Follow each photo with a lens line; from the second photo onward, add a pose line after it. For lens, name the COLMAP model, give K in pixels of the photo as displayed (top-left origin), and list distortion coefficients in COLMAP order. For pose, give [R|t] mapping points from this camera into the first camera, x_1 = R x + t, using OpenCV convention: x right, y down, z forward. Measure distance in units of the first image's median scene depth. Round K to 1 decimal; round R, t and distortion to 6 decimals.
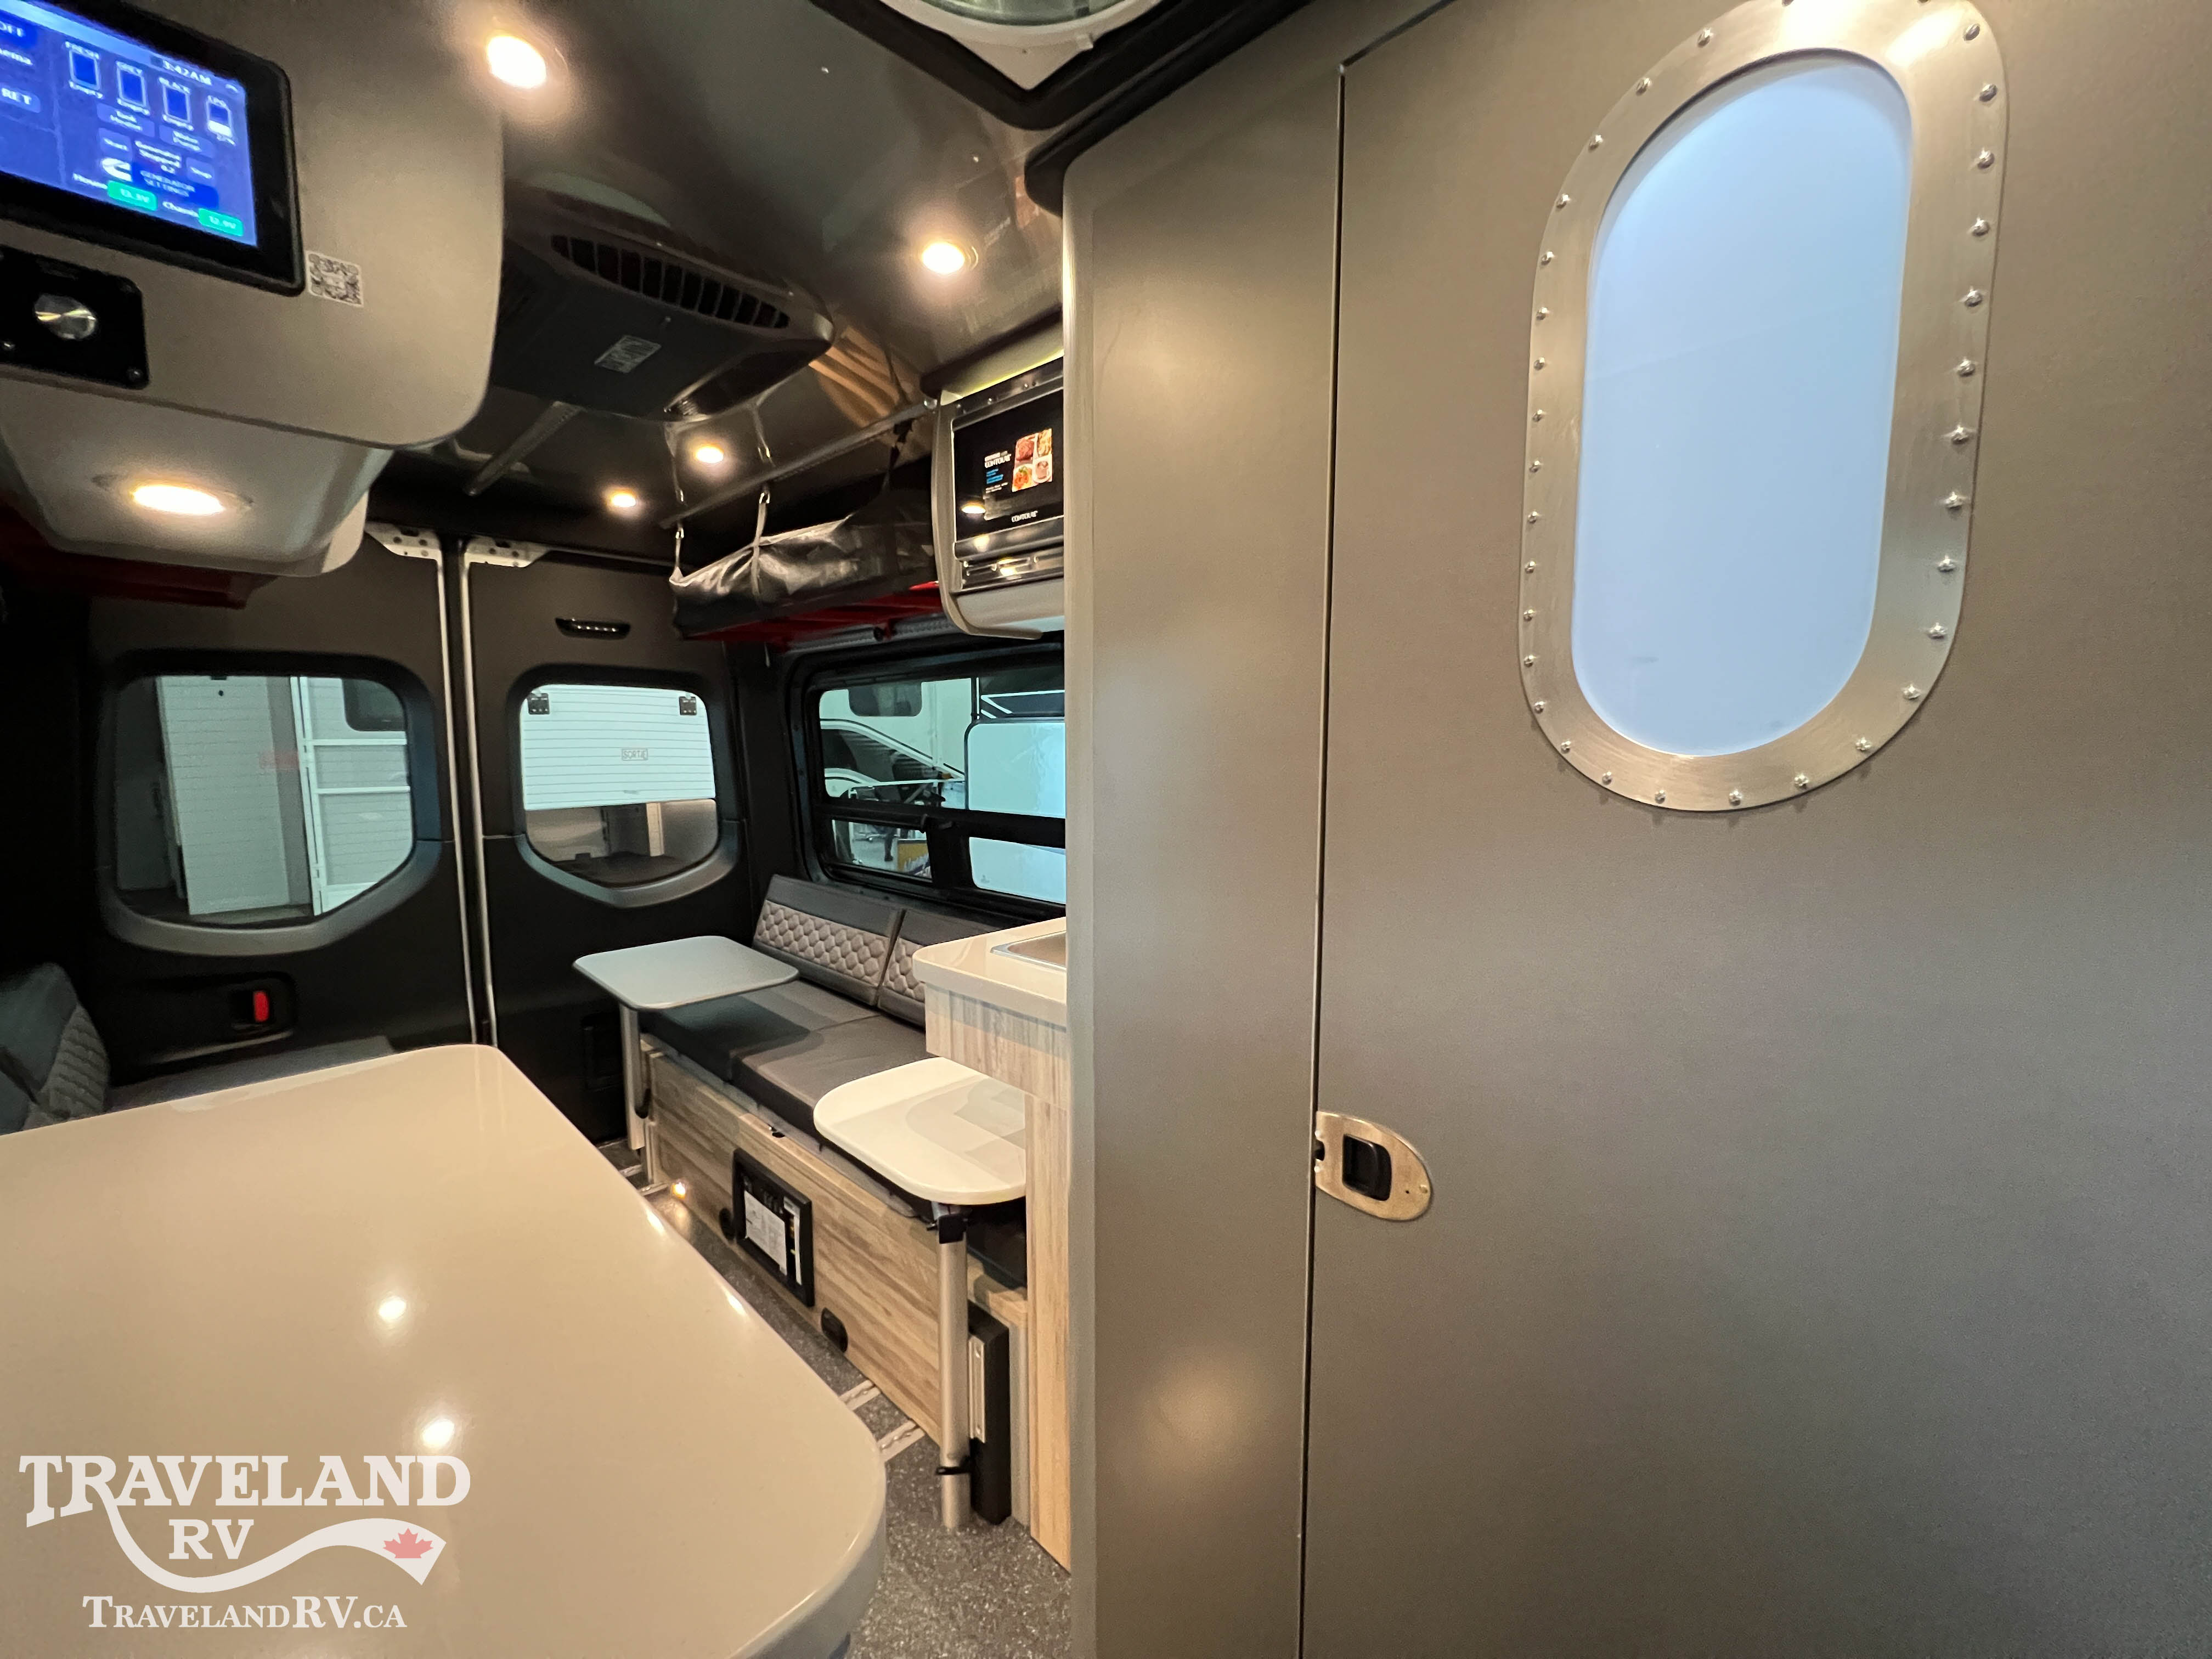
lens RADIAL K [[881.0, 0, 1105.5], [0, 881.0, 829.4], [0, 0, 1]] dist [-0.000884, -0.000189]
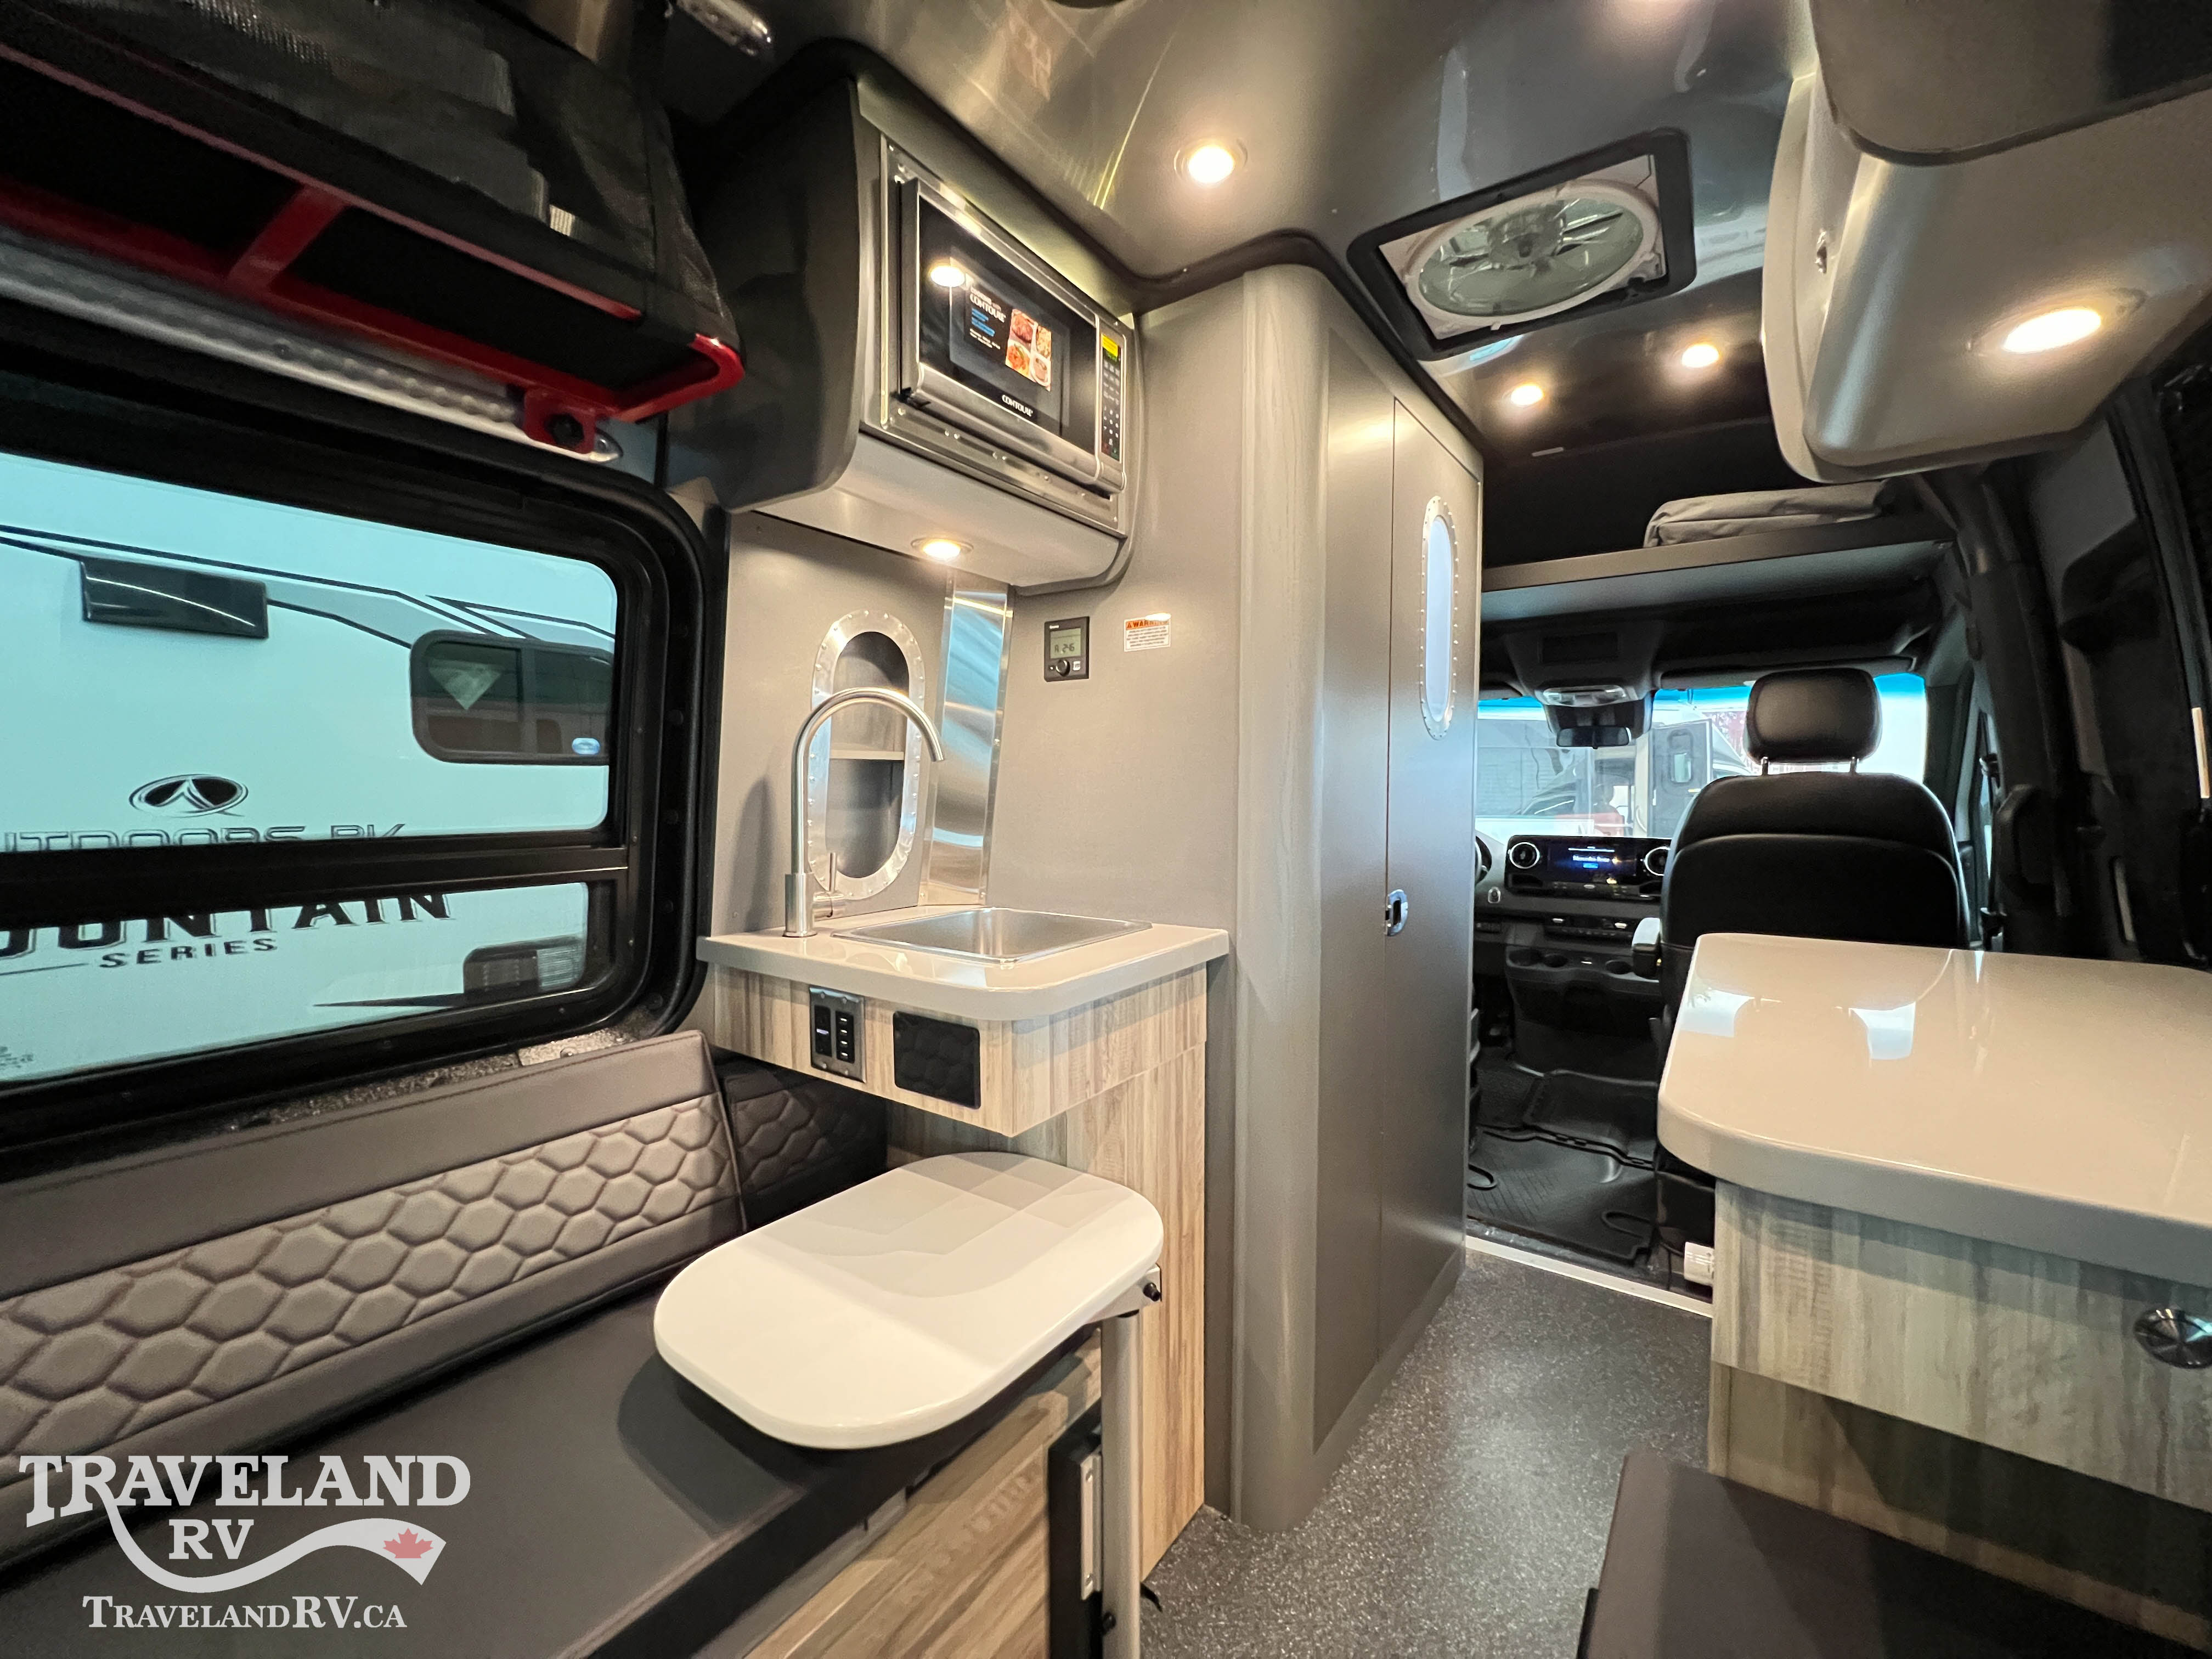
lens RADIAL K [[894.2, 0, 1101.5], [0, 894.2, 832.5], [0, 0, 1]] dist [-0.006185, 0.006462]
pose [[-0.146909, -0.050399, 0.987865, -0.701911], [0.101496, 0.992662, 0.065737, -0.009815], [-0.983929, 0.109922, -0.140716, 0.814815]]
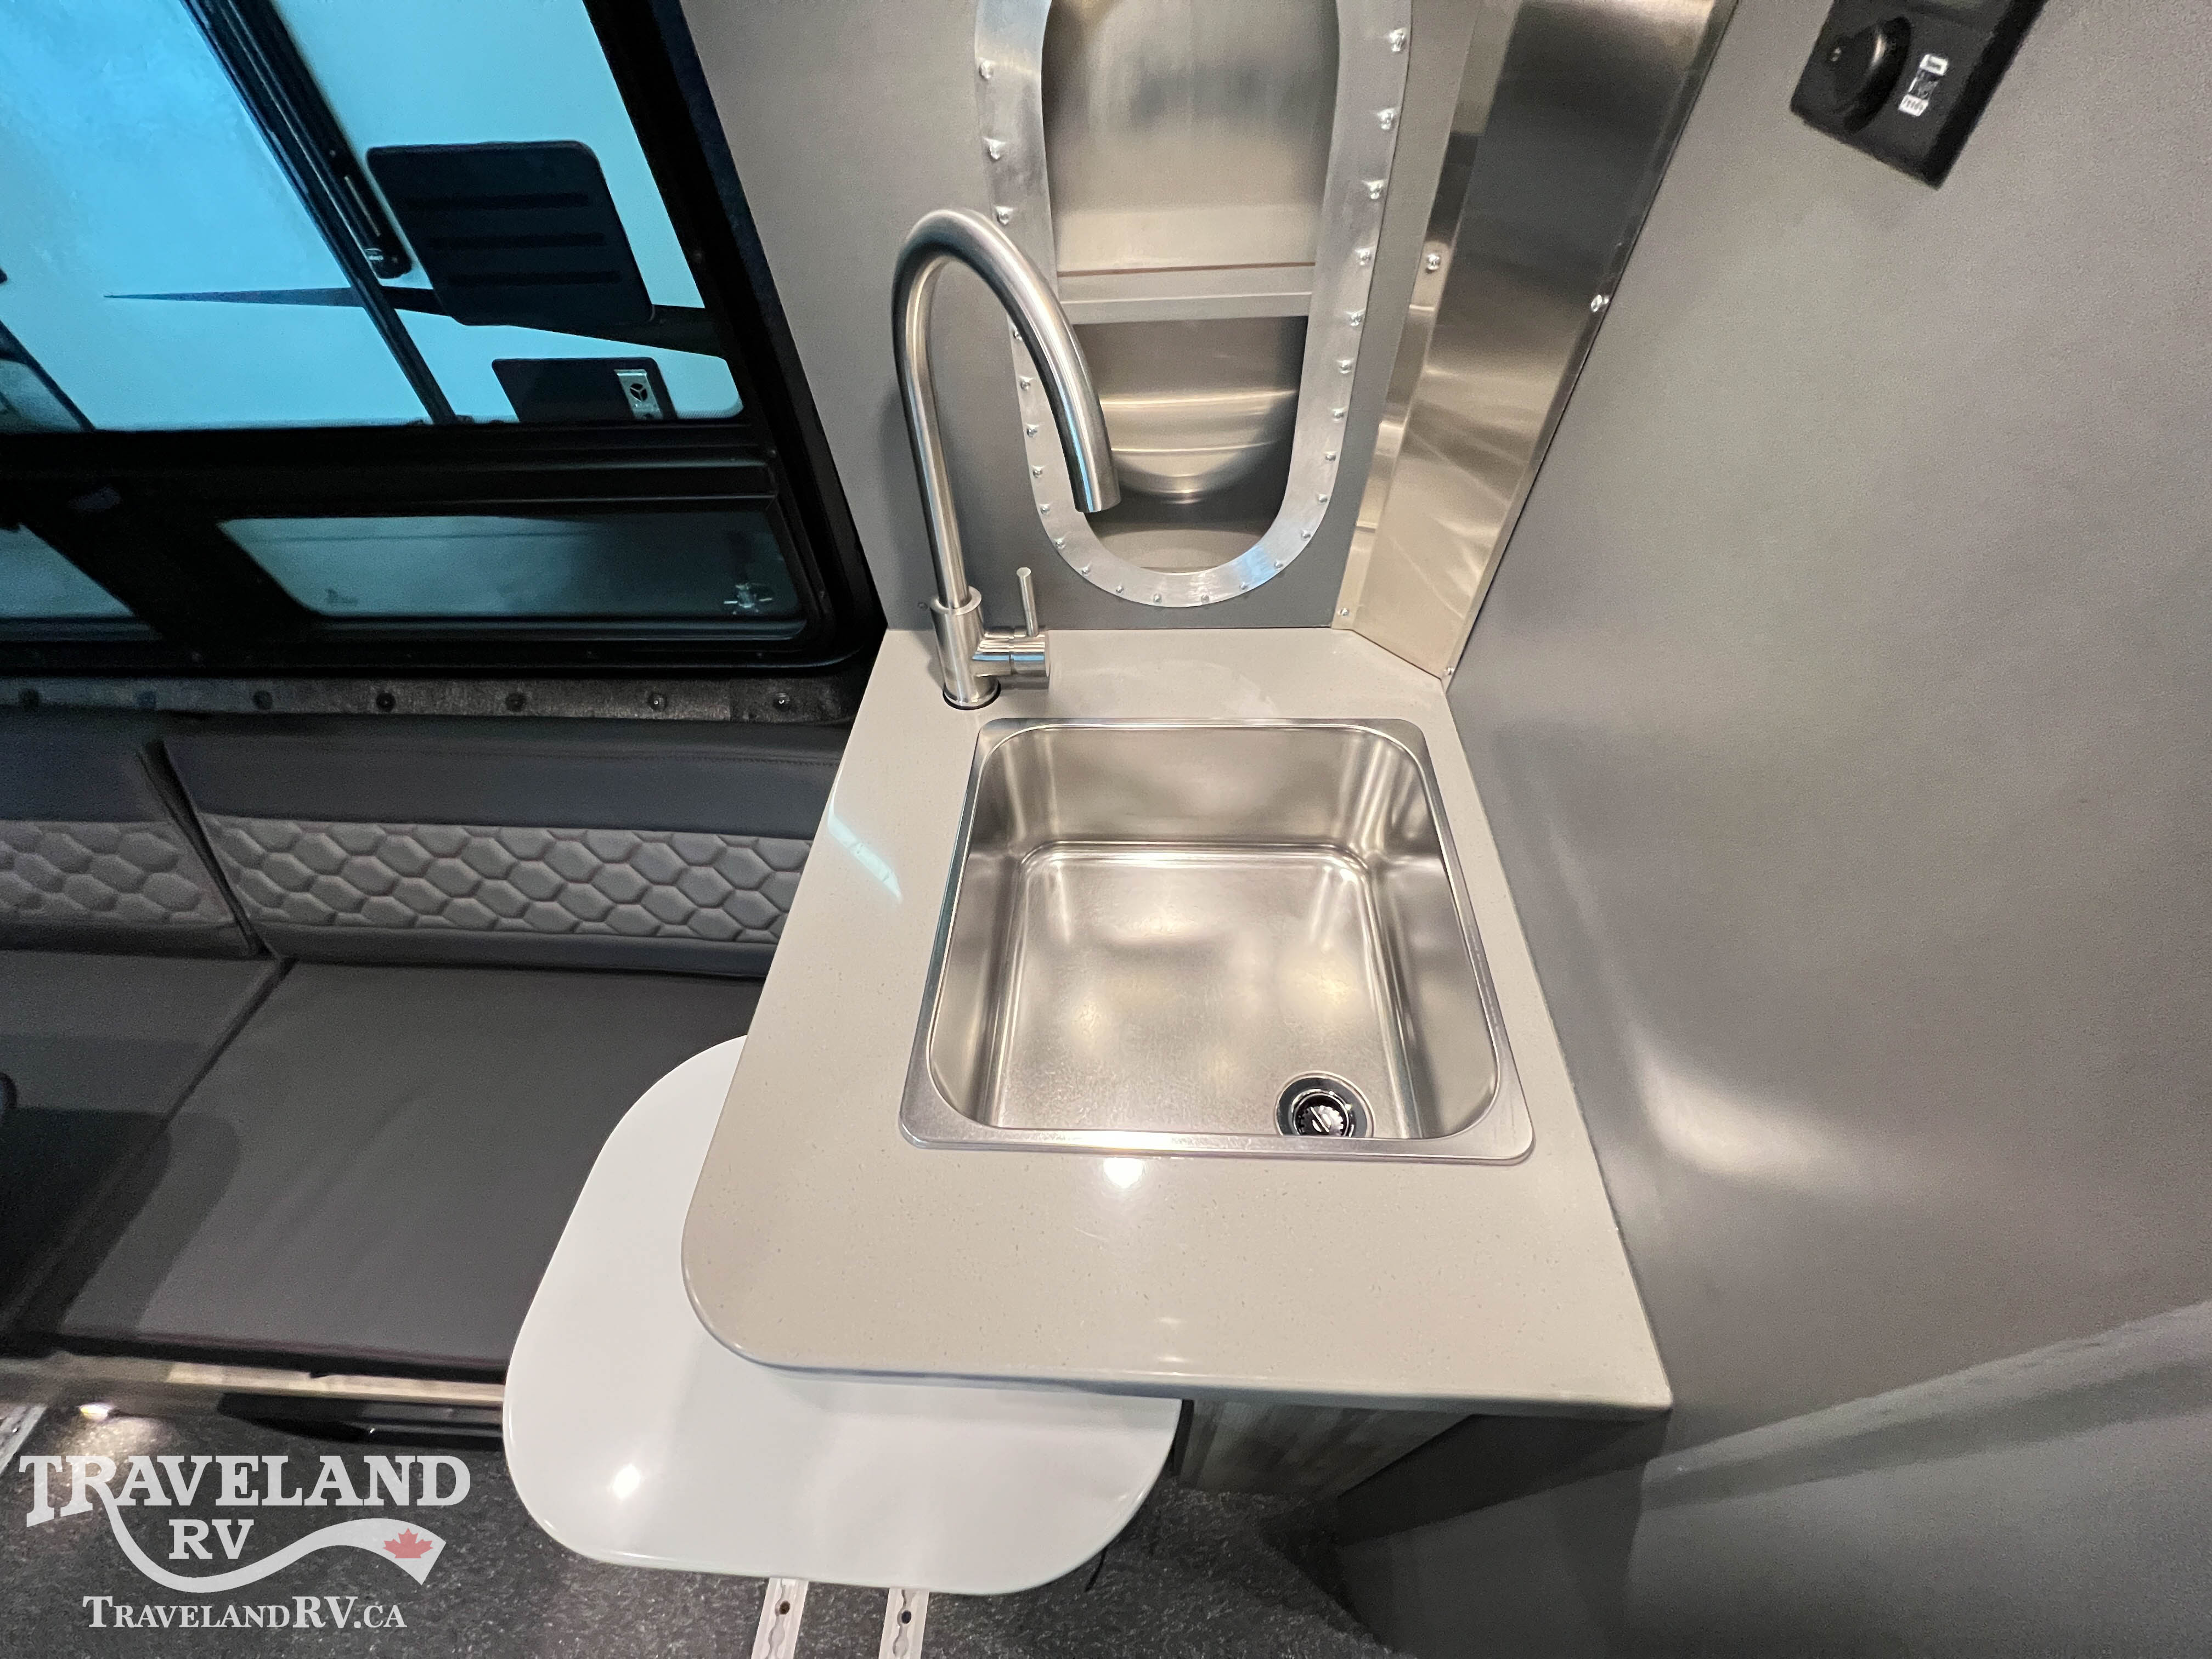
lens RADIAL K [[885.3, 0, 1103.4], [0, 885.3, 826.7], [0, 0, 1]] dist [0.001521, -0.000122]
pose [[0.756871, -0.510921, 0.407561, -0.121200], [0.111768, 0.715597, 0.689514, -0.136059], [-0.643936, -0.476321, 0.598719, 0.650823]]
